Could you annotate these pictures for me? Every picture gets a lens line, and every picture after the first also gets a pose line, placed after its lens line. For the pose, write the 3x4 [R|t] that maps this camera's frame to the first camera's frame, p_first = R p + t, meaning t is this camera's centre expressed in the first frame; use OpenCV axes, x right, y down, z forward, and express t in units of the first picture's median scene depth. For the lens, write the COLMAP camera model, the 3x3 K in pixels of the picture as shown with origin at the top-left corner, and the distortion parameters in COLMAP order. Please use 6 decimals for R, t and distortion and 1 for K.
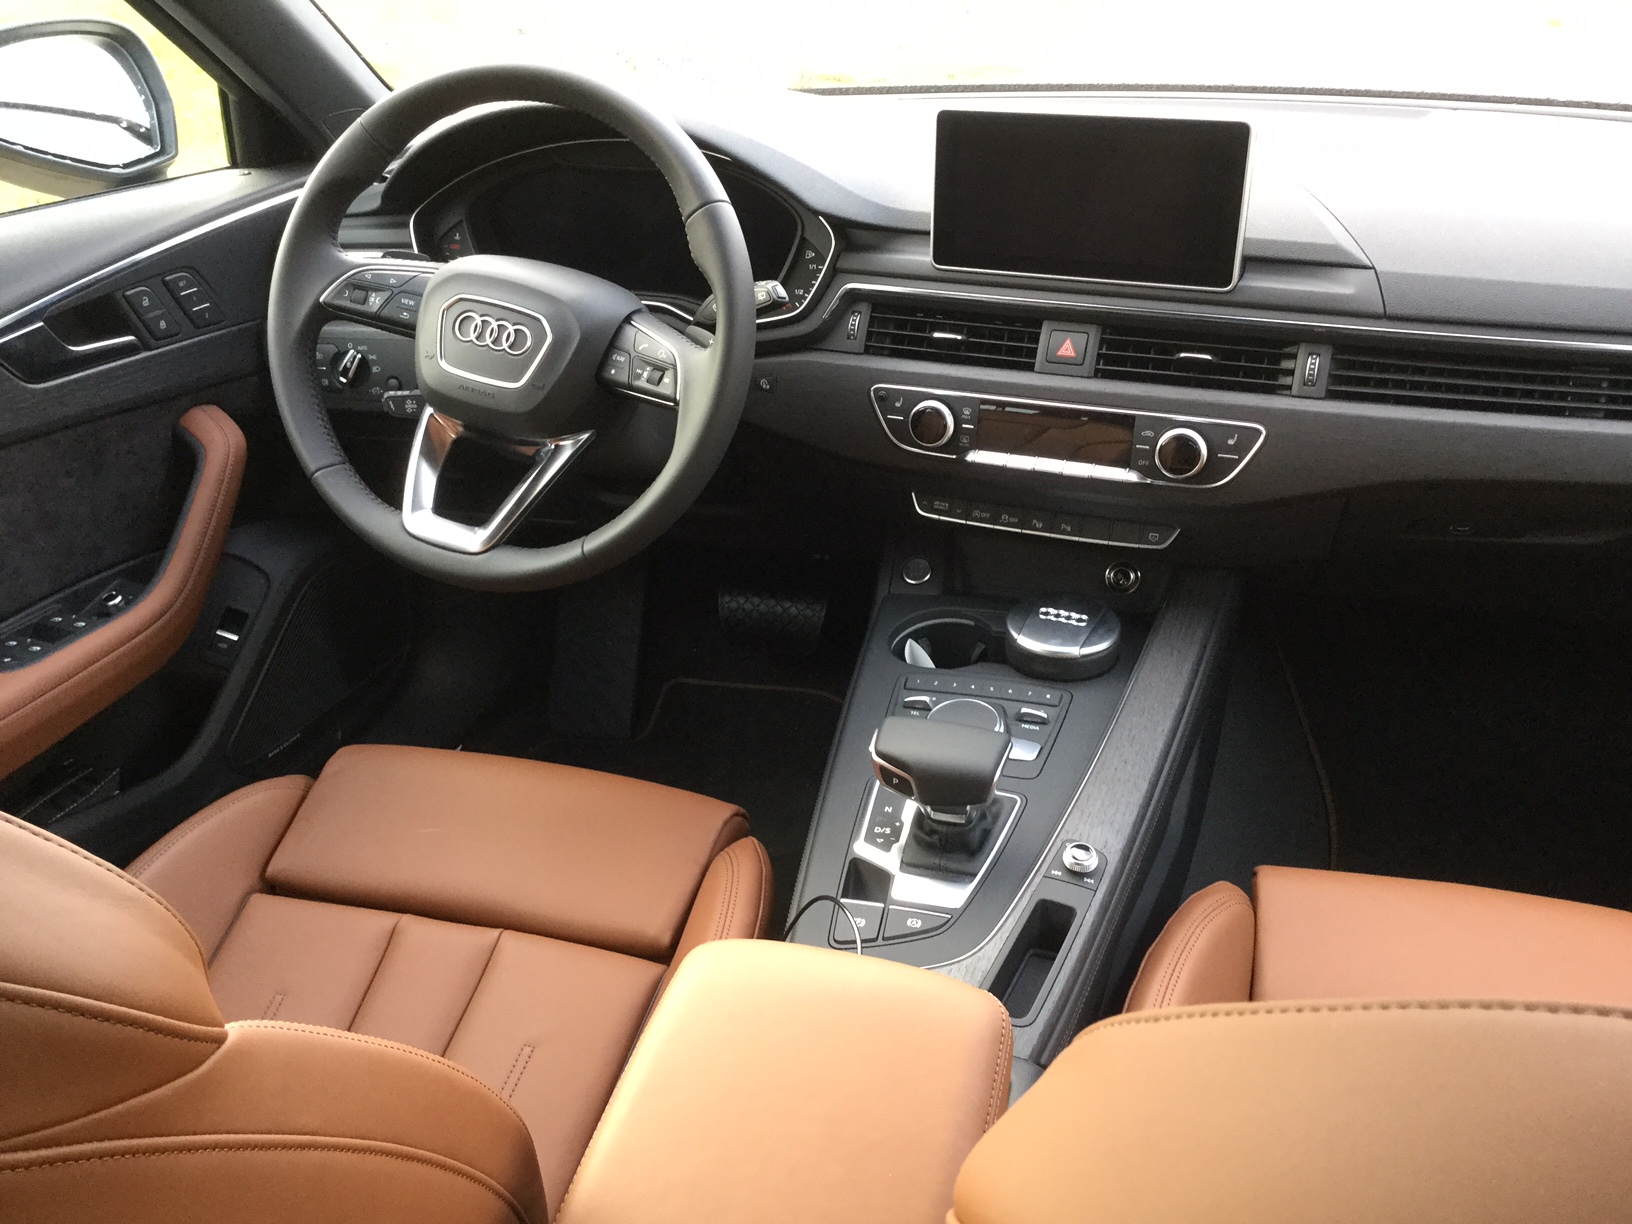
lens RADIAL K [[1473.8, 0, 821.9], [0, 1473.8, 614.9], [0, 0, 1]] dist [0.132514, -0.264701]
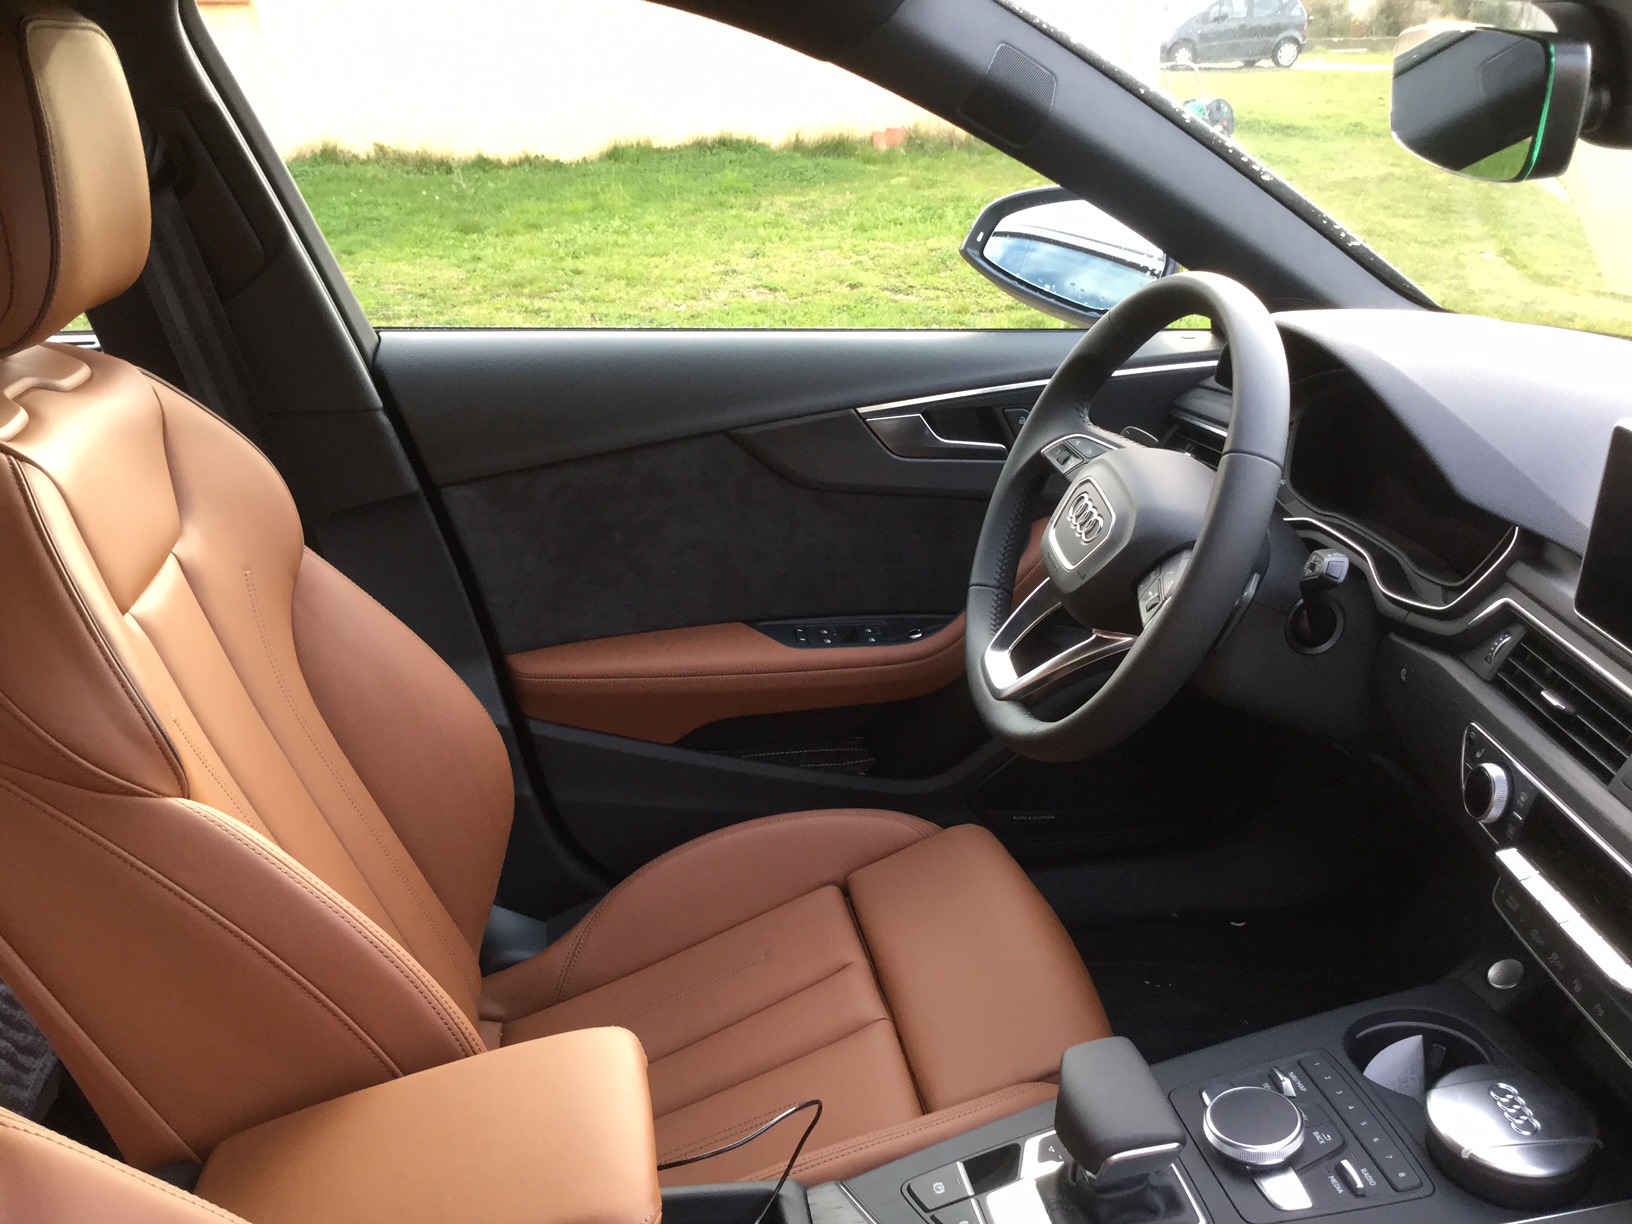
lens RADIAL K [[1473.8, 0, 821.9], [0, 1473.8, 614.9], [0, 0, 1]] dist [0.132514, -0.264701]
pose [[0.462710, 0.344518, -0.816827, 0.535087], [-0.402429, 0.902619, 0.152739, -0.197565], [0.789906, 0.258041, 0.556295, 0.266508]]
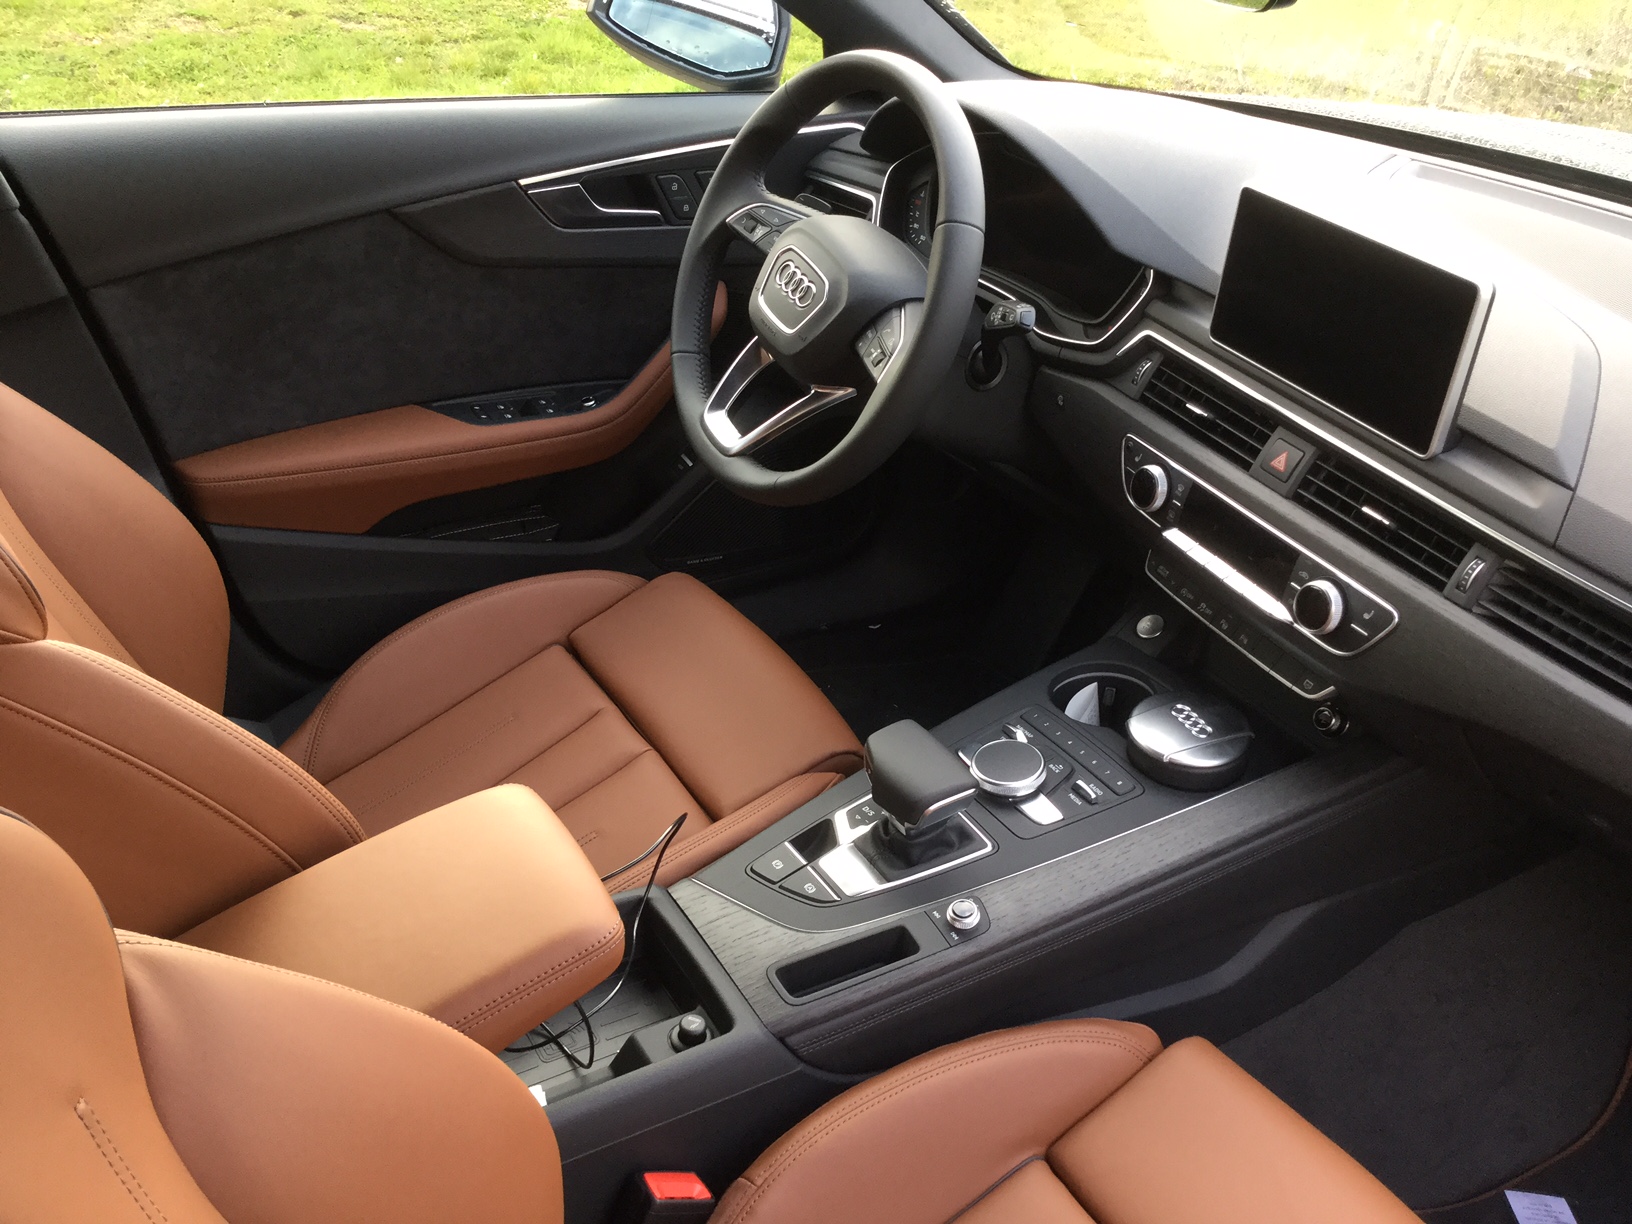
lens RADIAL K [[1473.8, 0, 821.9], [0, 1473.8, 614.9], [0, 0, 1]] dist [0.132514, -0.264701]
pose [[0.747312, 0.390535, -0.537594, 0.489884], [-0.355123, 0.918554, 0.173626, -0.149013], [0.561616, 0.061159, 0.825134, 0.057908]]
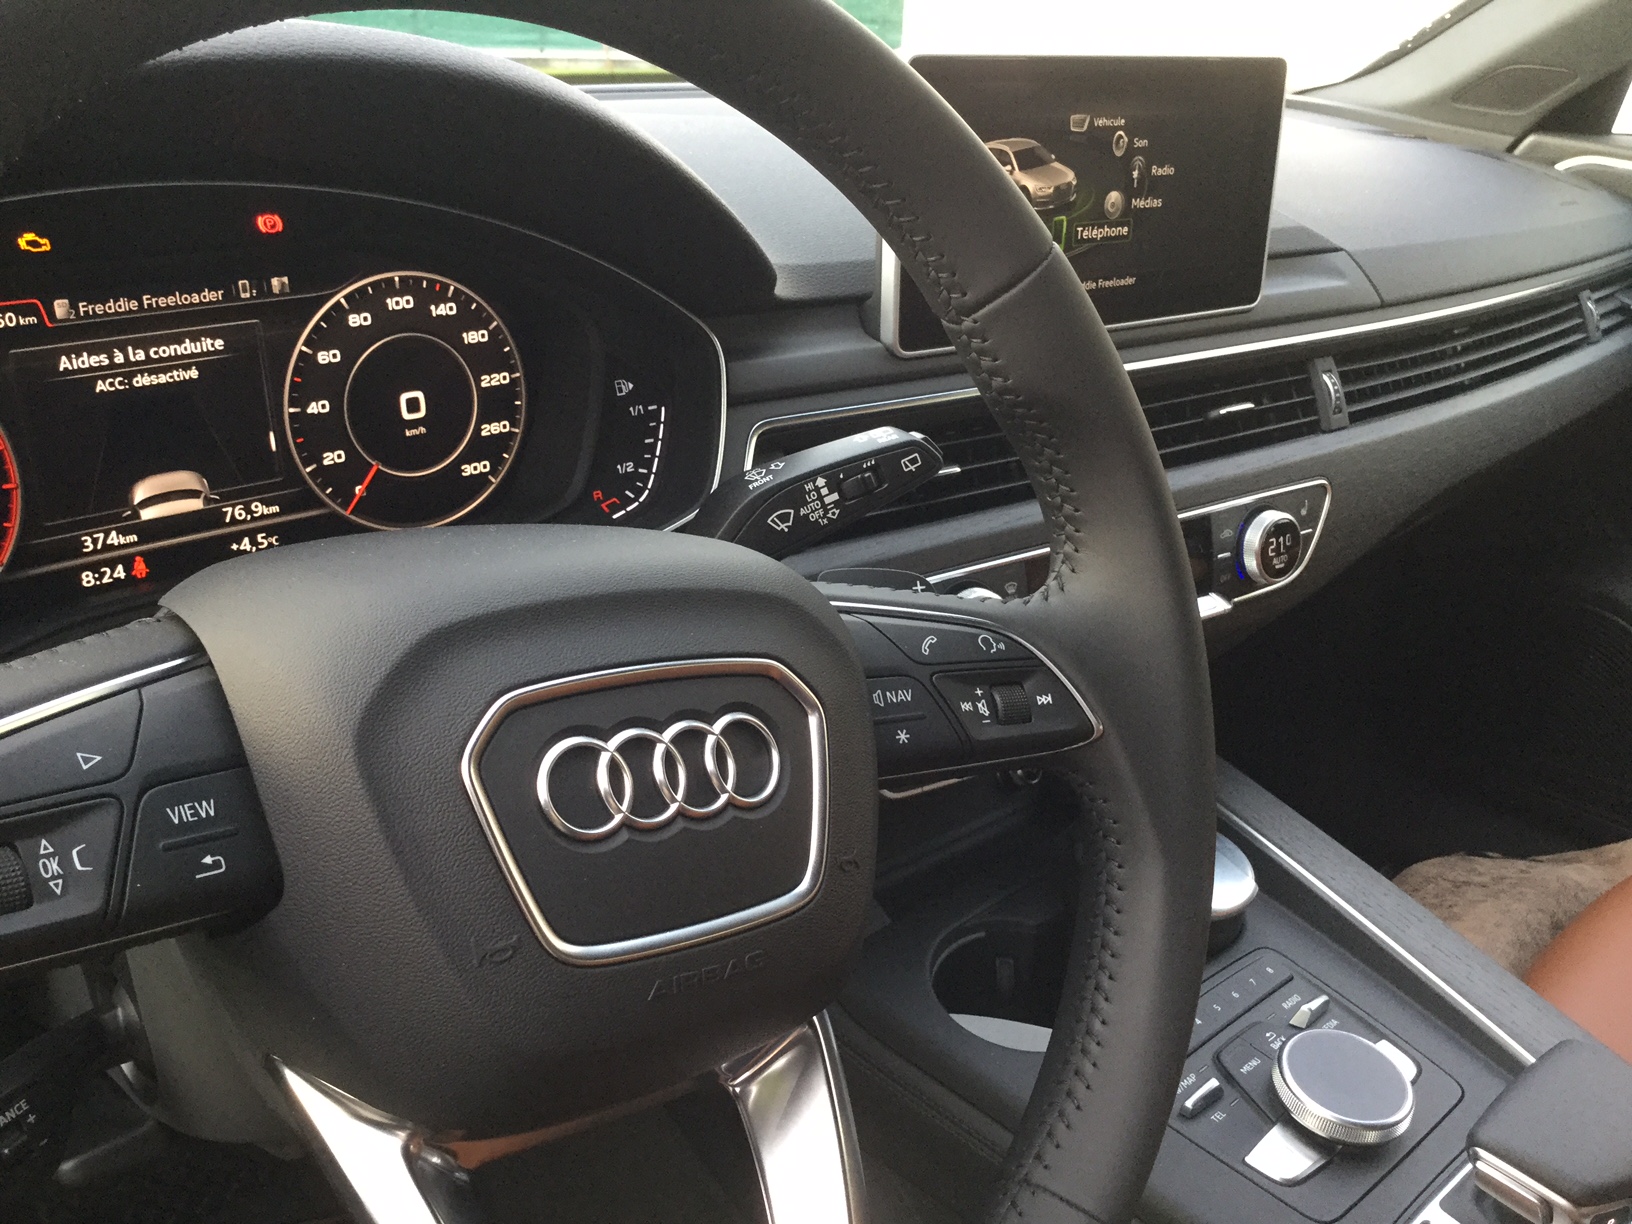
lens RADIAL K [[1484.5, 0, 816.0], [0, 1484.5, 612.0], [0, 0, 1]] dist [0.128965, -0.274614]
pose [[0.506817, -0.299706, 0.808277, -0.407976], [0.355637, 0.926803, 0.120659, -0.227637], [-0.785276, 0.226301, 0.576307, 0.742990]]
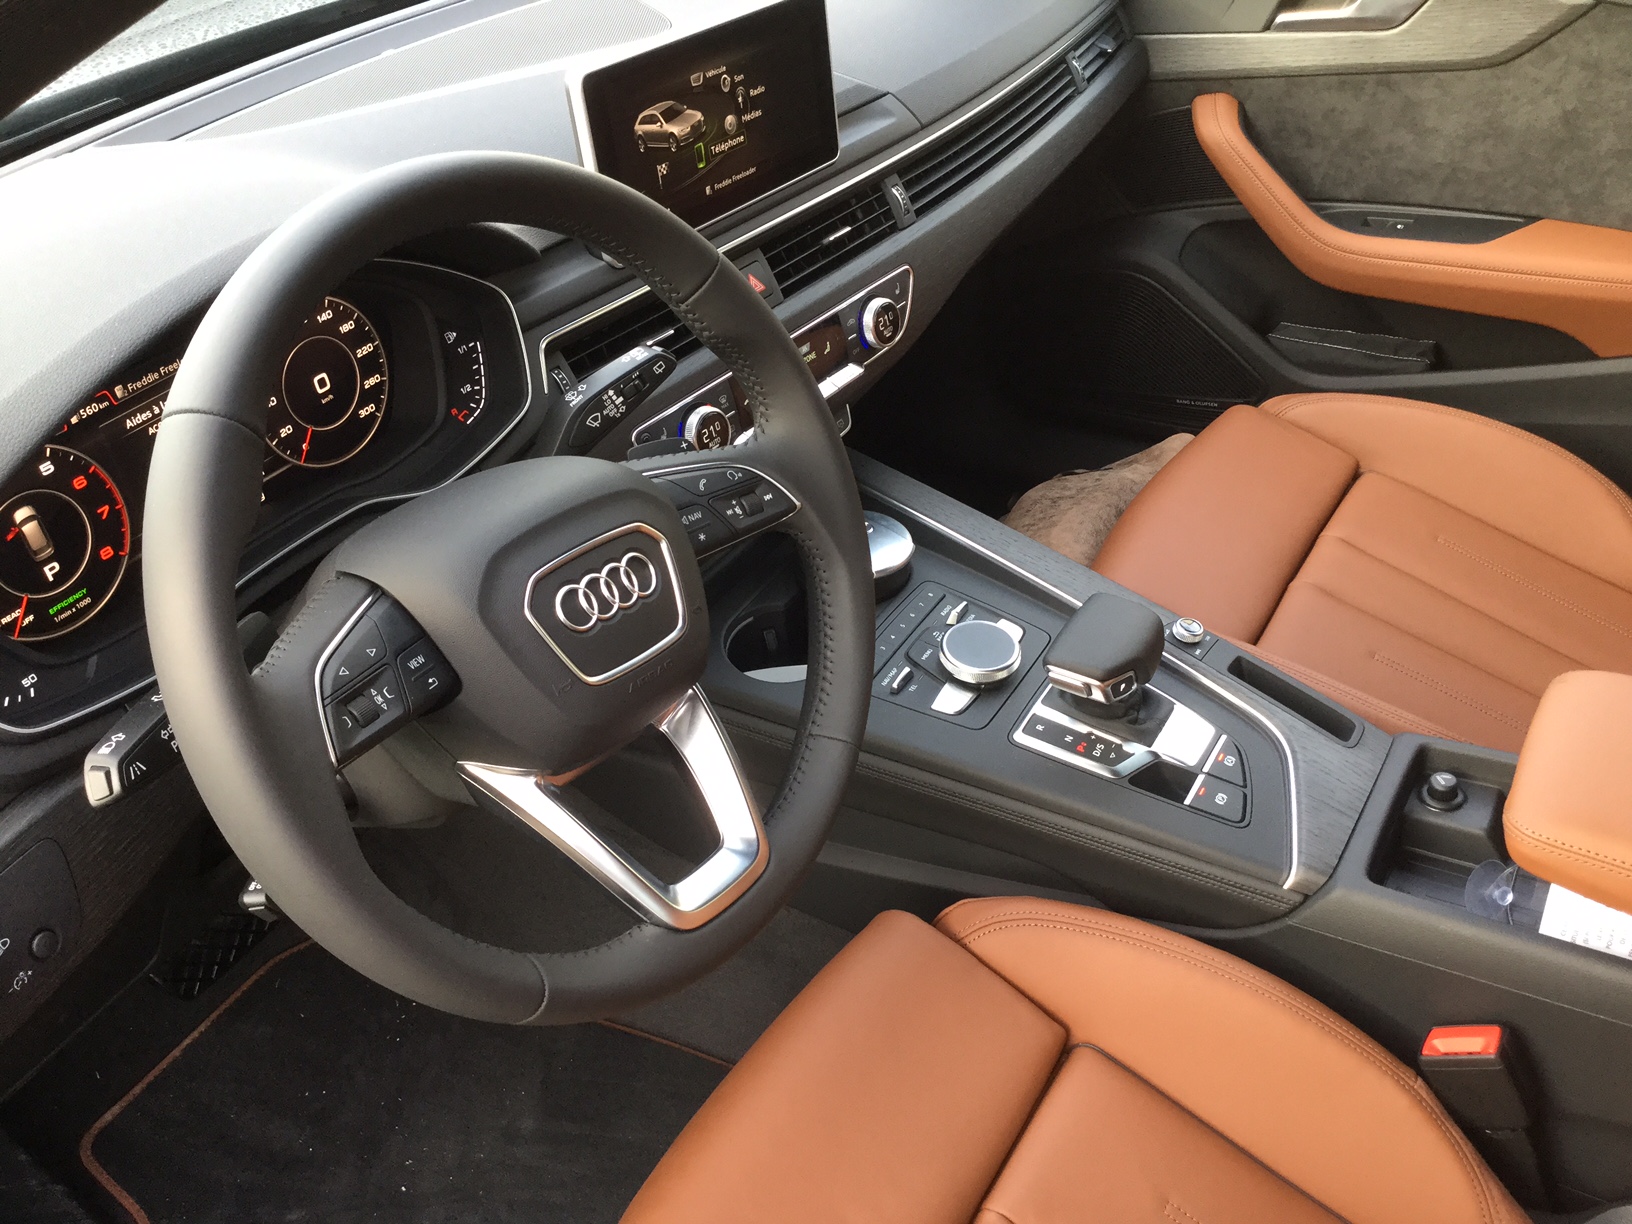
lens RADIAL K [[1473.8, 0, 821.9], [0, 1473.8, 614.9], [0, 0, 1]] dist [0.132514, -0.264701]
pose [[0.246327, -0.558127, 0.792349, -0.648510], [0.502821, 0.772502, 0.387829, -0.350579], [-0.828550, 0.302877, 0.470926, 0.593216]]
